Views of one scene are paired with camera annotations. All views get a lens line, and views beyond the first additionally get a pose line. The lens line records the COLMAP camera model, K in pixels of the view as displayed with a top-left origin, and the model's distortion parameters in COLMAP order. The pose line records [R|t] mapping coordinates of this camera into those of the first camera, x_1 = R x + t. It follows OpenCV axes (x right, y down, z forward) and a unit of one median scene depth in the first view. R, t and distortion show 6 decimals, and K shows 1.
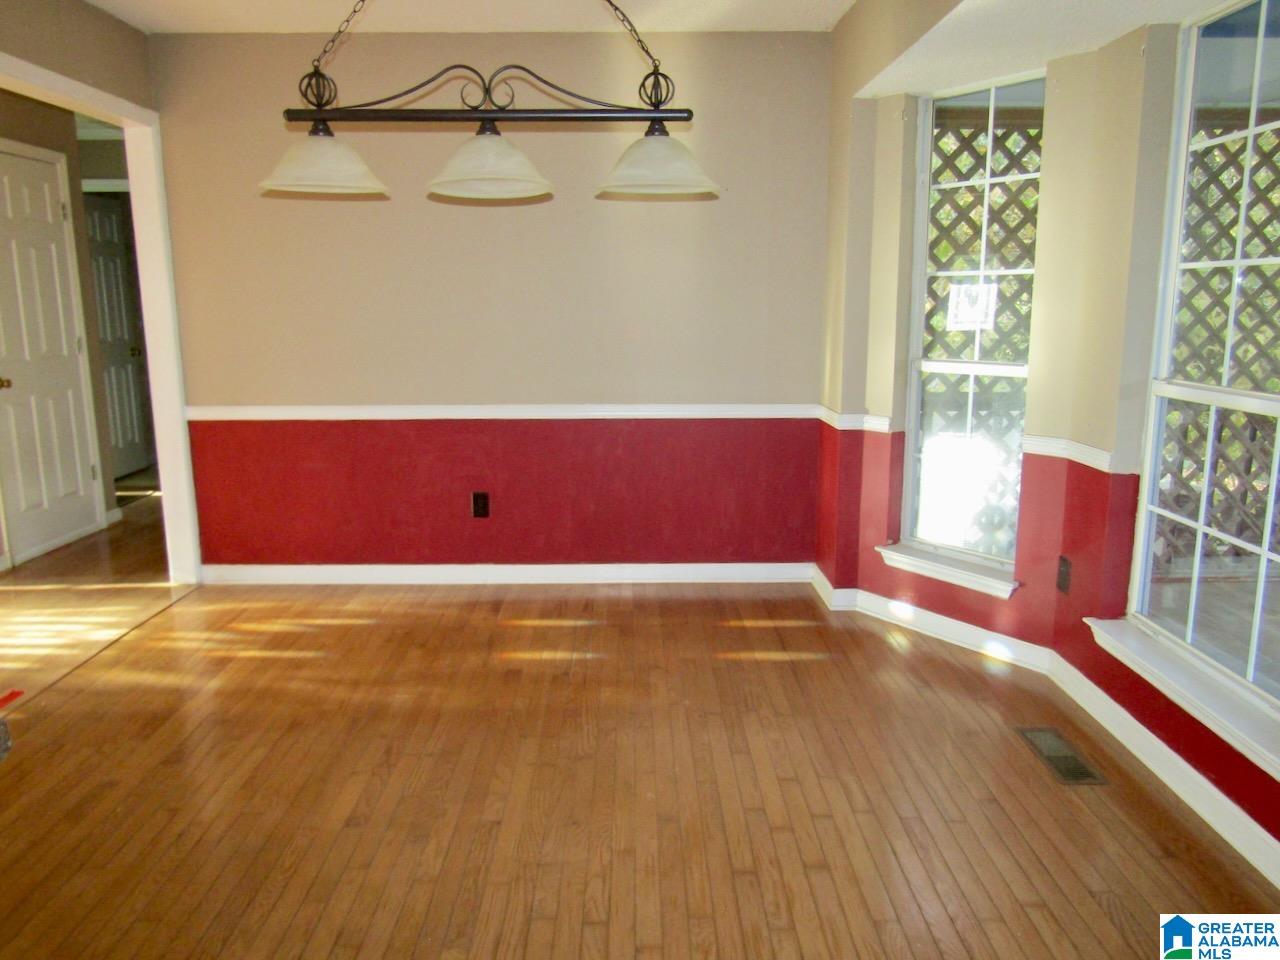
lens RADIAL K [[915.8, 0, 644.3], [0, 915.8, 483.9], [0, 0, 1]] dist [-0.005167, -0.003265]
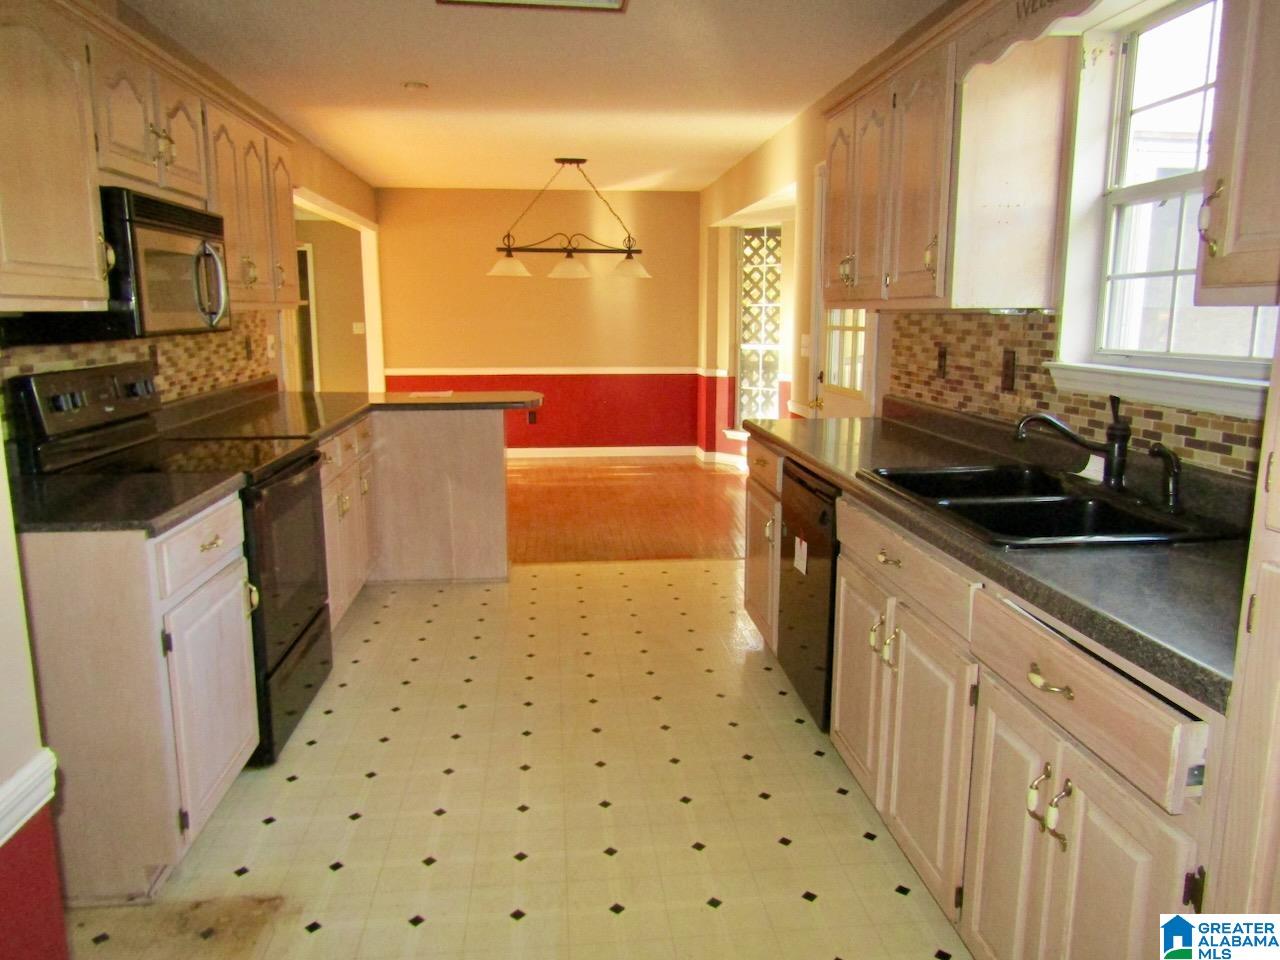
lens RADIAL K [[915.8, 0, 644.3], [0, 915.8, 483.9], [0, 0, 1]] dist [-0.005167, -0.003265]
pose [[0.996249, -0.011078, 0.085825, -0.127339], [0.012603, 0.999772, -0.017250, 0.245647], [-0.085614, 0.018267, 0.996161, -1.210757]]
